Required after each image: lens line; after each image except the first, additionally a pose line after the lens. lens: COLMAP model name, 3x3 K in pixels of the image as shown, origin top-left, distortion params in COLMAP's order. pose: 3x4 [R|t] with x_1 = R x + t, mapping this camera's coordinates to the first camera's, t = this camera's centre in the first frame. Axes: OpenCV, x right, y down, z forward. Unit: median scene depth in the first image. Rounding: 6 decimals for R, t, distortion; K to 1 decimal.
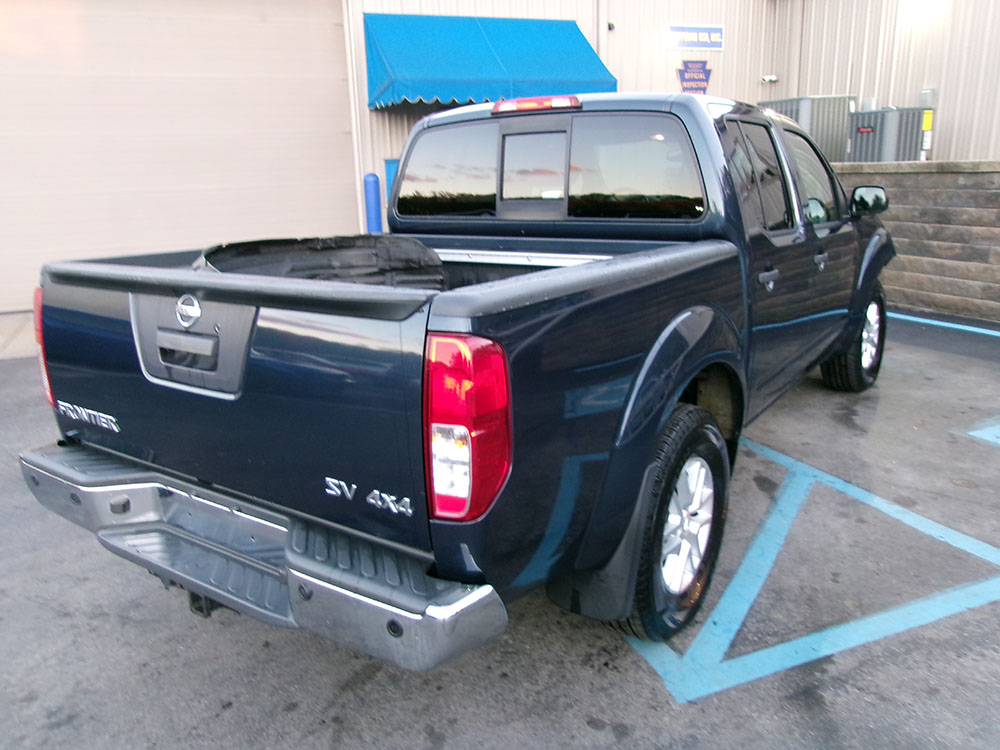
lens RADIAL K [[774.1, 0, 500.0], [0, 774.1, 375.0], [0, 0, 1]] dist [-0.022286, 0.076527]
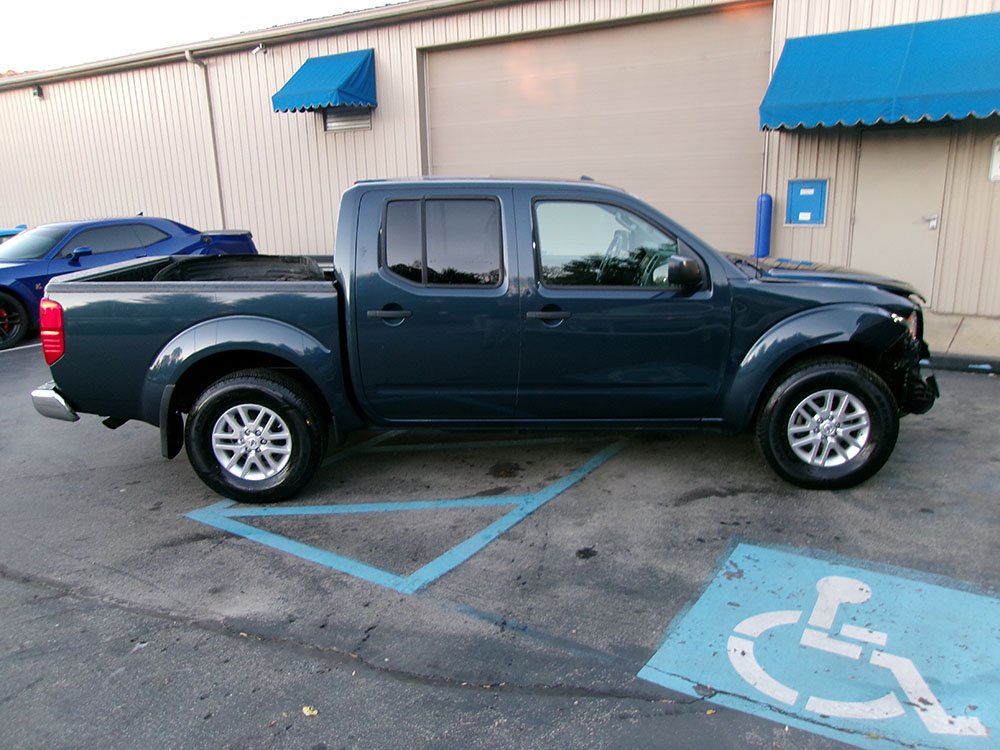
lens RADIAL K [[774.3, 0, 495.7], [0, 774.3, 377.1], [0, 0, 1]] dist [-0.031227, 0.067448]
pose [[0.559181, 0.224958, -0.797941, 1.437774], [-0.211697, 0.969319, 0.124920, -0.204707], [0.801562, 0.099068, 0.589648, 0.326328]]
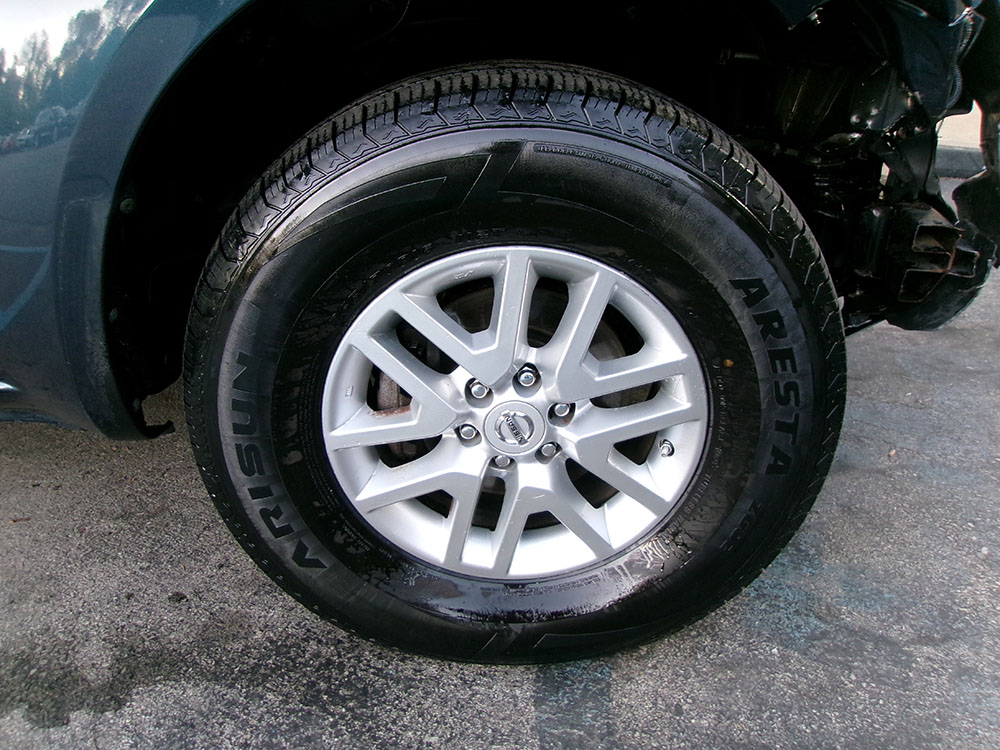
lens RADIAL K [[689.4, 0, 500.0], [0, 689.4, 375.0], [0, 0, 1]] dist [-0.002360, -0.000732]
pose [[0.589840, 0.404930, -0.698656, 0.892081], [-0.213107, 0.912572, 0.348996, -0.179498], [0.778893, -0.056963, 0.624565, 1.399695]]
